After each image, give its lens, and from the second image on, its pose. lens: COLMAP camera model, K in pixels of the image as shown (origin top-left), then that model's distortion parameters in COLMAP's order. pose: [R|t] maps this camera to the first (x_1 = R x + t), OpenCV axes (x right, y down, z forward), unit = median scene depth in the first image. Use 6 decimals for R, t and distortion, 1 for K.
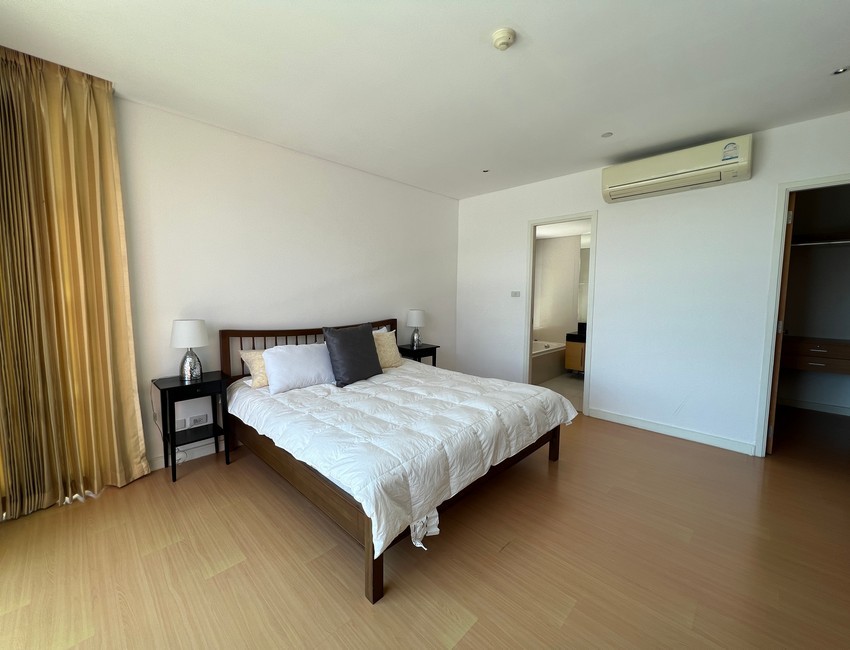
lens RADIAL K [[356.8, 0, 433.6], [0, 356.8, 325.2], [0, 0, 1]] dist [-0.002789, 0.000819]
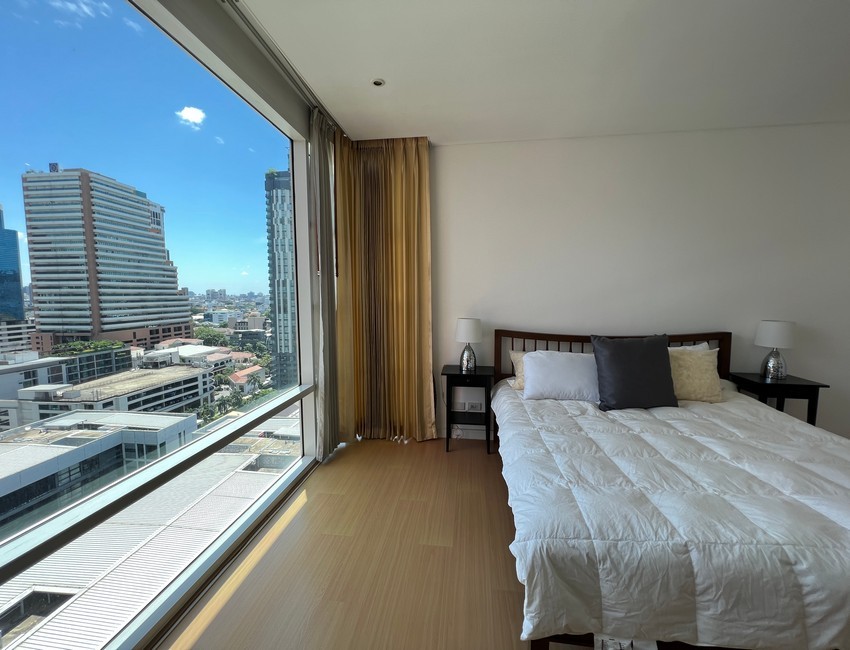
lens RADIAL K [[356.8, 0, 419.8], [0, 356.8, 323.7], [0, 0, 1]] dist [-0.002789, 0.000819]
pose [[0.571962, 0.059533, -0.818117, 0.180739], [-0.069527, 0.997292, 0.023964, -0.015607], [0.817329, 0.043175, 0.574552, 0.214654]]
